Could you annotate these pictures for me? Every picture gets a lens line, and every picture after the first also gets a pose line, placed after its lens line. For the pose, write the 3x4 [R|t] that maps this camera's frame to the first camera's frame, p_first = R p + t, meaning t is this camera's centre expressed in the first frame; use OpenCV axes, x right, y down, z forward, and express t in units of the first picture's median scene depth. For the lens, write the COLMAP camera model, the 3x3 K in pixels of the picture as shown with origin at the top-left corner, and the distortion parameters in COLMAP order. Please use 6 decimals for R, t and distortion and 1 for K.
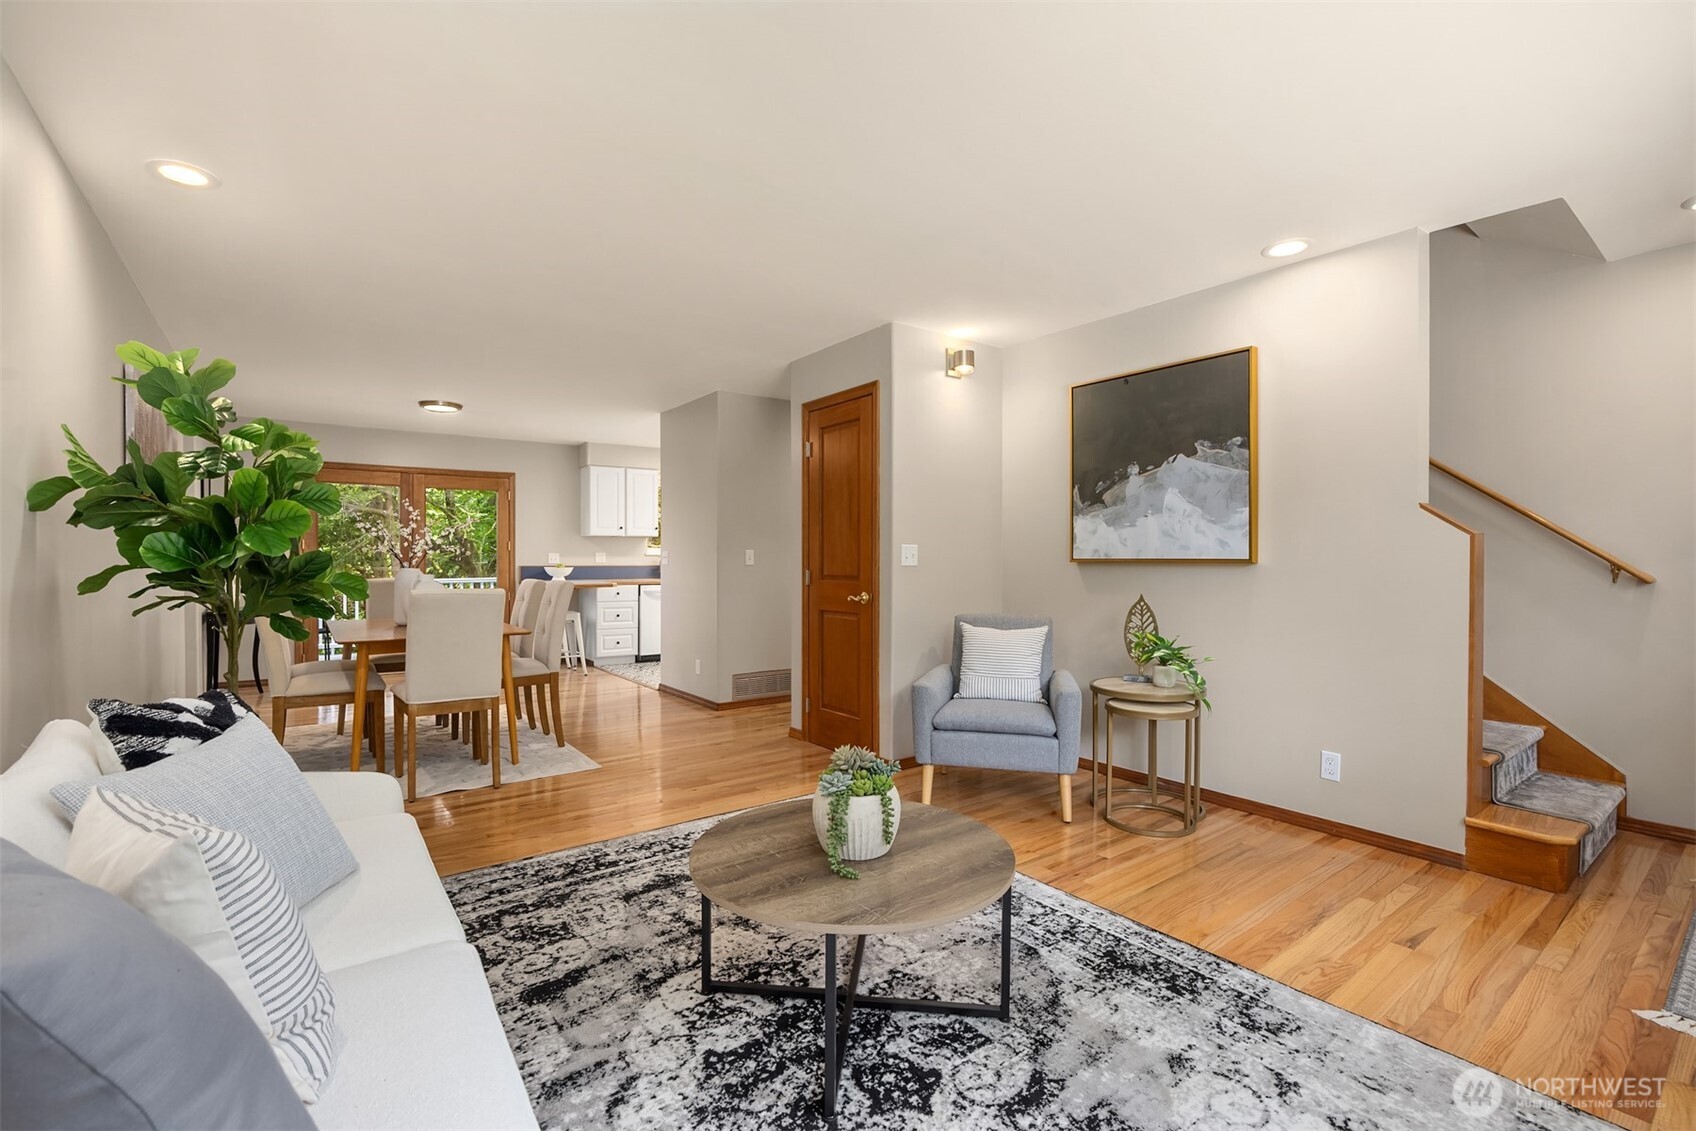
lens RADIAL K [[749.4, 0, 832.9], [0, 749.4, 563.7], [0, 0, 1]] dist [-0.020408, 0.002270]
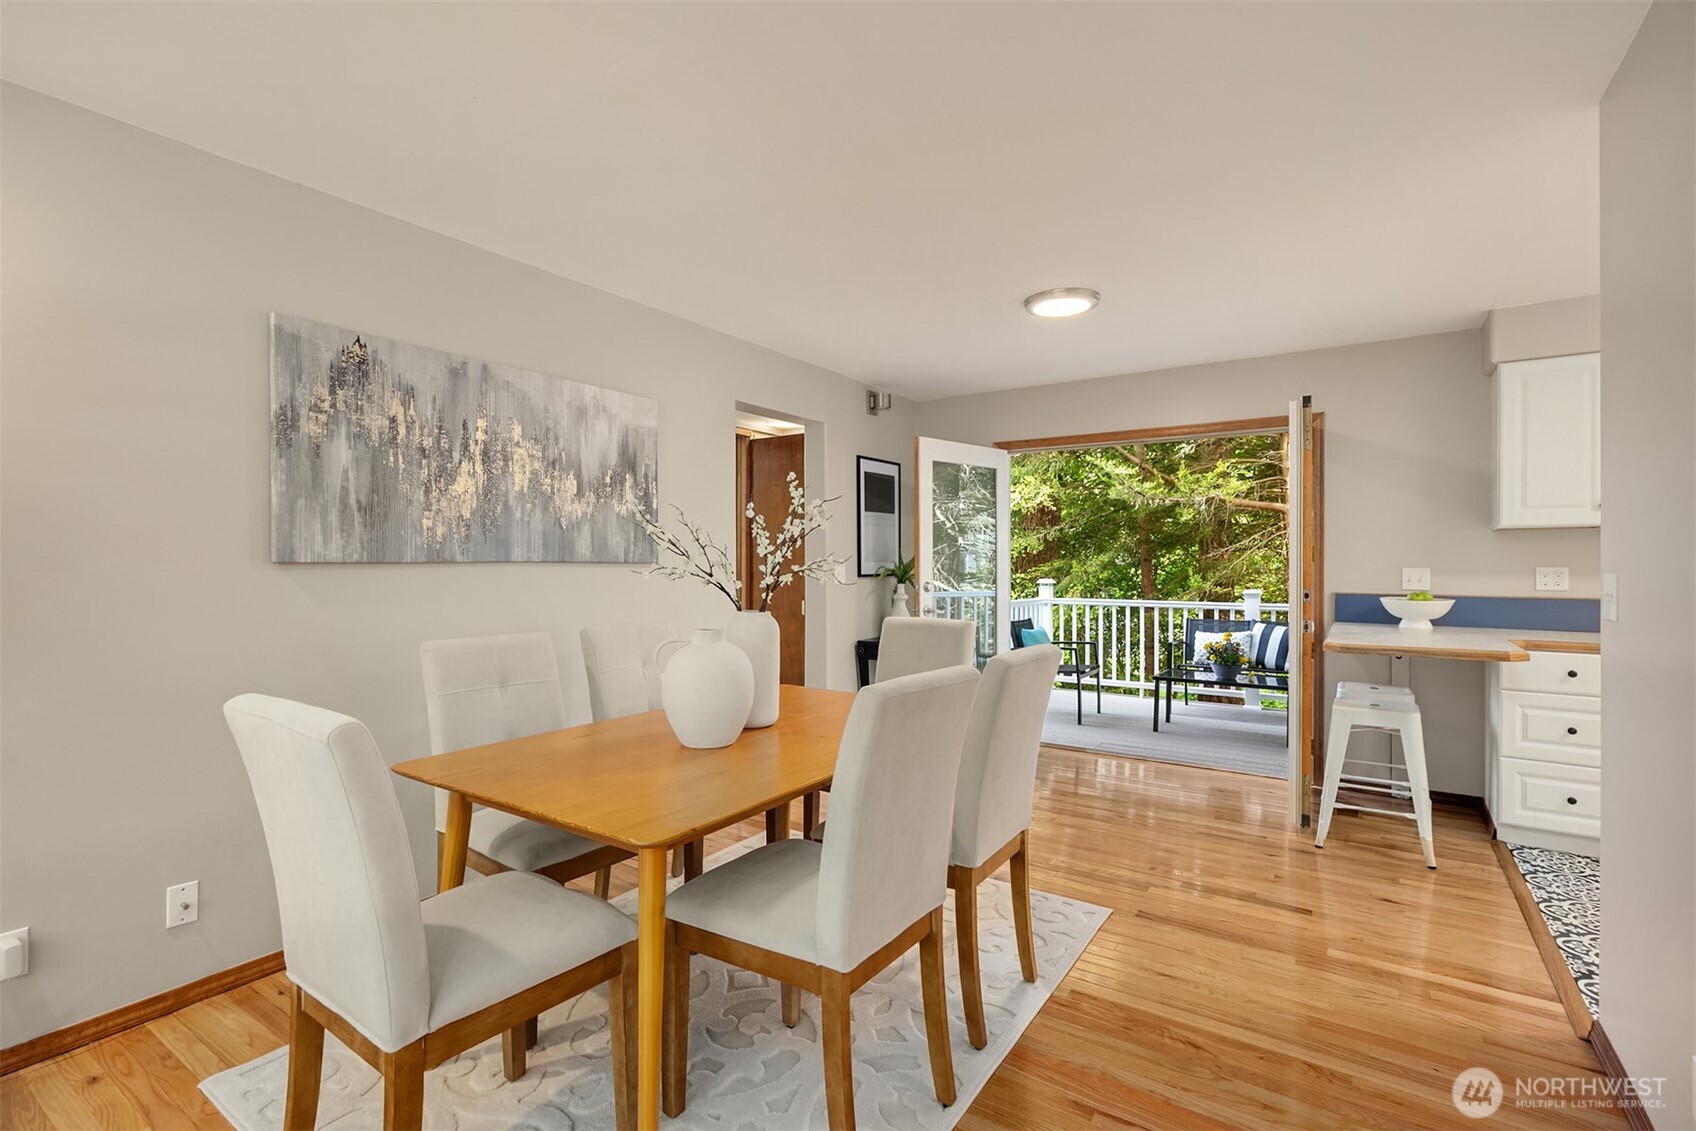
lens RADIAL K [[749.4, 0, 850.6], [0, 749.4, 561.3], [0, 0, 1]] dist [-0.020408, 0.002270]
pose [[0.325007, -0.002725, -0.945708, -0.163944], [-0.007053, 0.999961, -0.005306, -0.046339], [0.945685, 0.008394, 0.324975, 1.788170]]
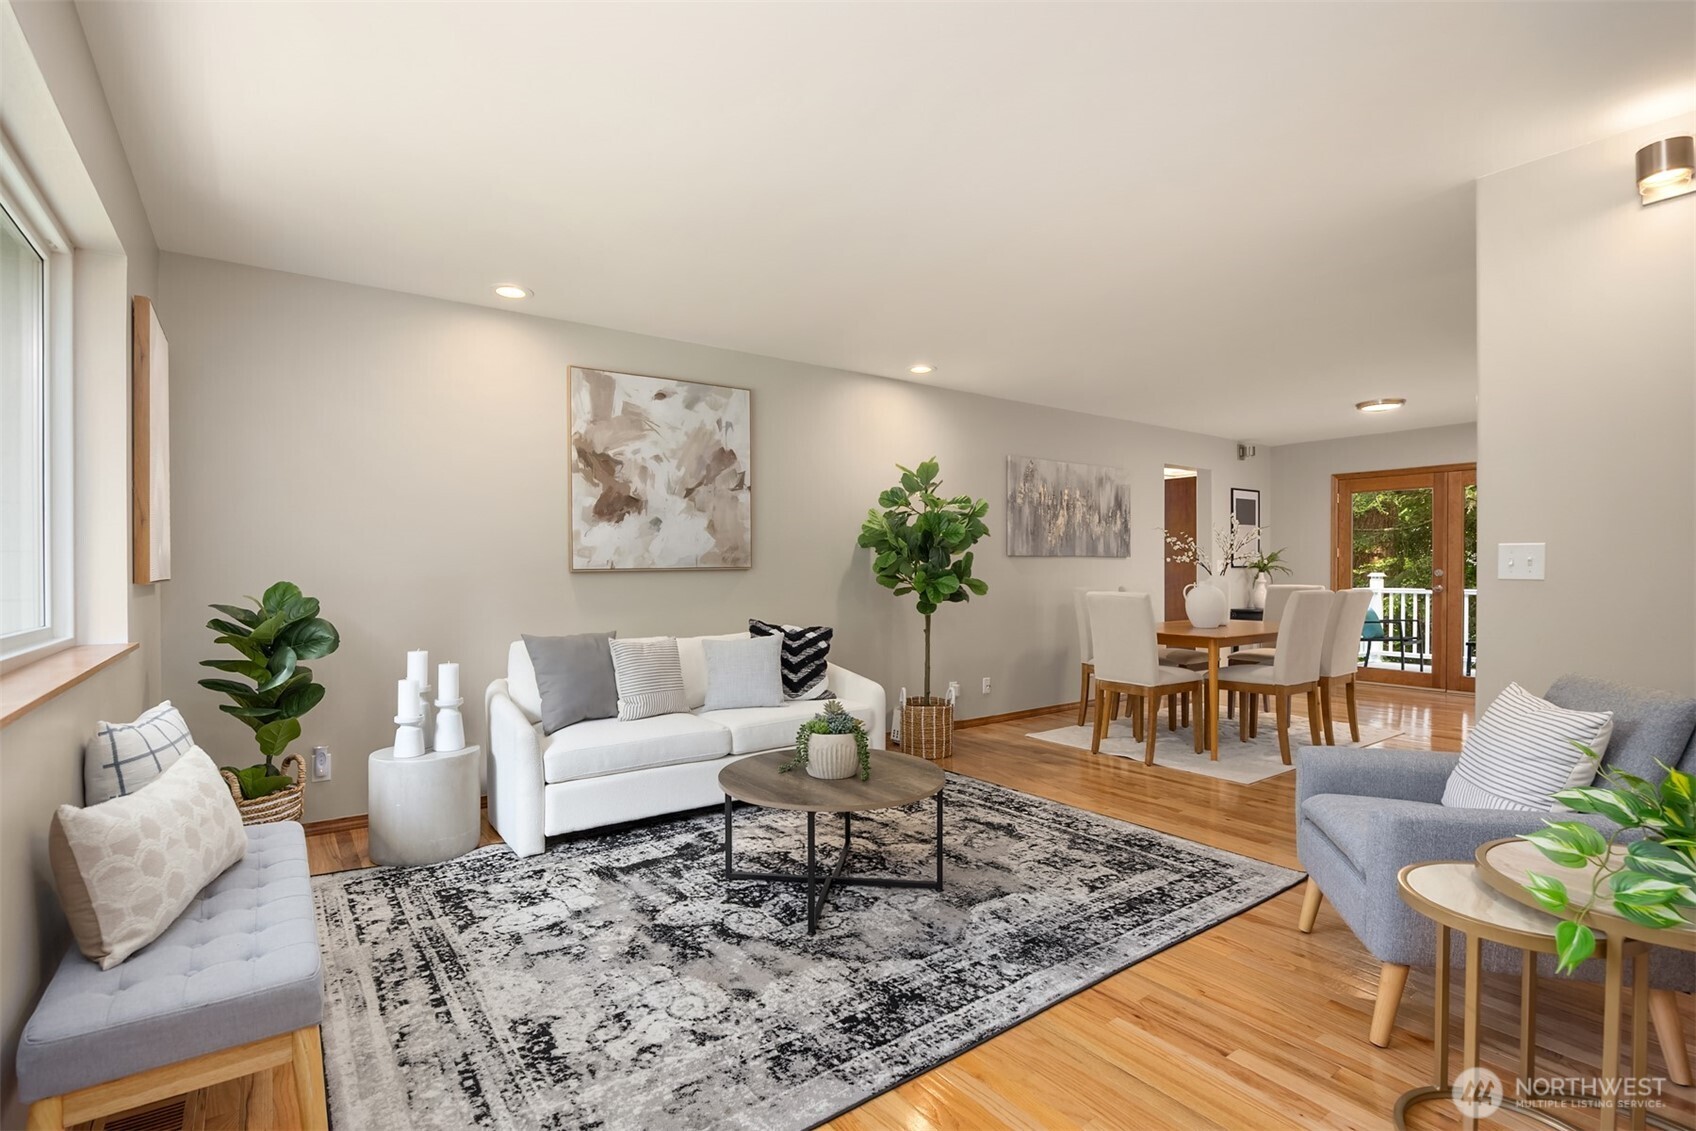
lens RADIAL K [[811.4, 0, 841.2], [0, 811.4, 576.2], [0, 0, 1]] dist [-0.008694, 0.000965]
pose [[-0.011414, 0.013119, -0.999849, 1.318628], [-0.008415, 0.999877, 0.013215, -0.008188], [0.999899, 0.008565, -0.011302, 0.877814]]
